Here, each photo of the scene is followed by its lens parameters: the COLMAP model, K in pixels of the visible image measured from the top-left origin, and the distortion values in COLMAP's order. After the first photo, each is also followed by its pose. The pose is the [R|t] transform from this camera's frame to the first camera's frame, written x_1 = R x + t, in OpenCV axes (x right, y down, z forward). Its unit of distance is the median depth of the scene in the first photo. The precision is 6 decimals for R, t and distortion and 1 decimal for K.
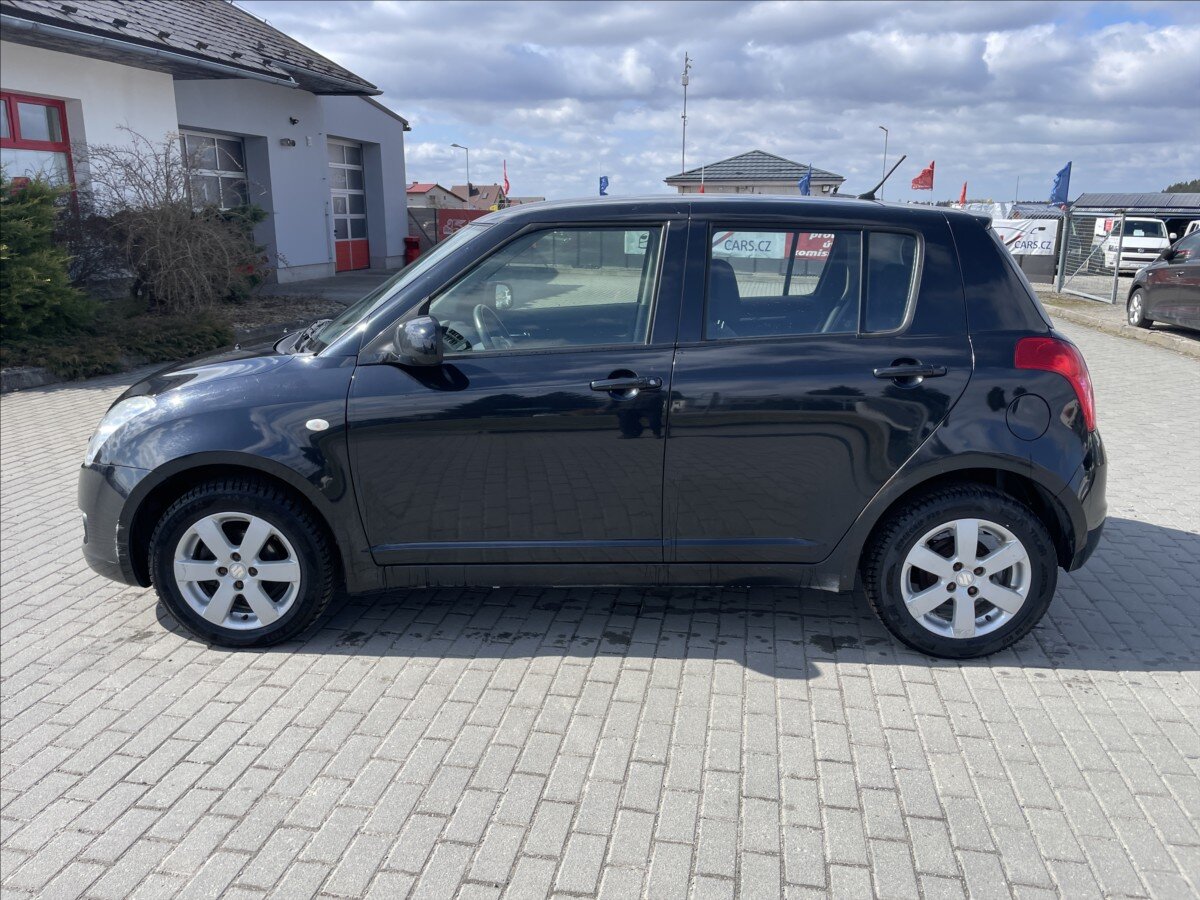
lens RADIAL K [[922.8, 0, 595.6], [0, 922.8, 451.0], [0, 0, 1]] dist [0.082307, -0.116963]
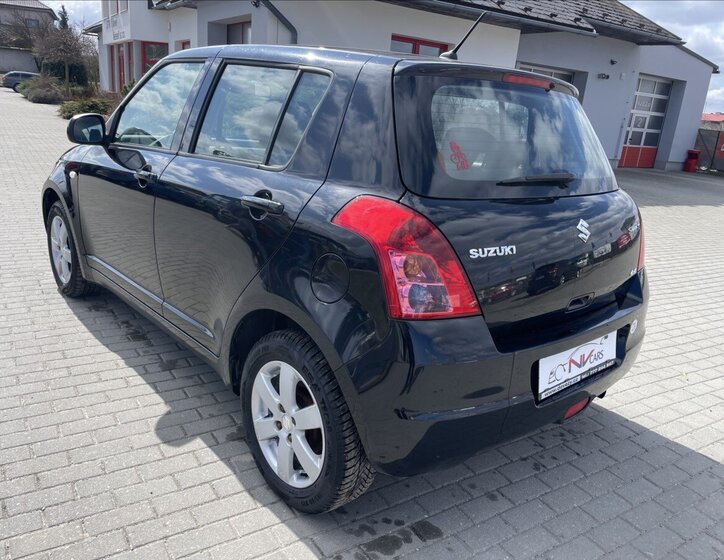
lens RADIAL K [[576.8, 0, 361.6], [0, 576.8, 271.1], [0, 0, 1]] dist [0.087298, -0.123337]
pose [[0.679592, 0.257838, -0.686785, 0.831324], [-0.267294, 0.958872, 0.095493, -0.099994], [0.683161, 0.118677, 0.720560, 0.581487]]
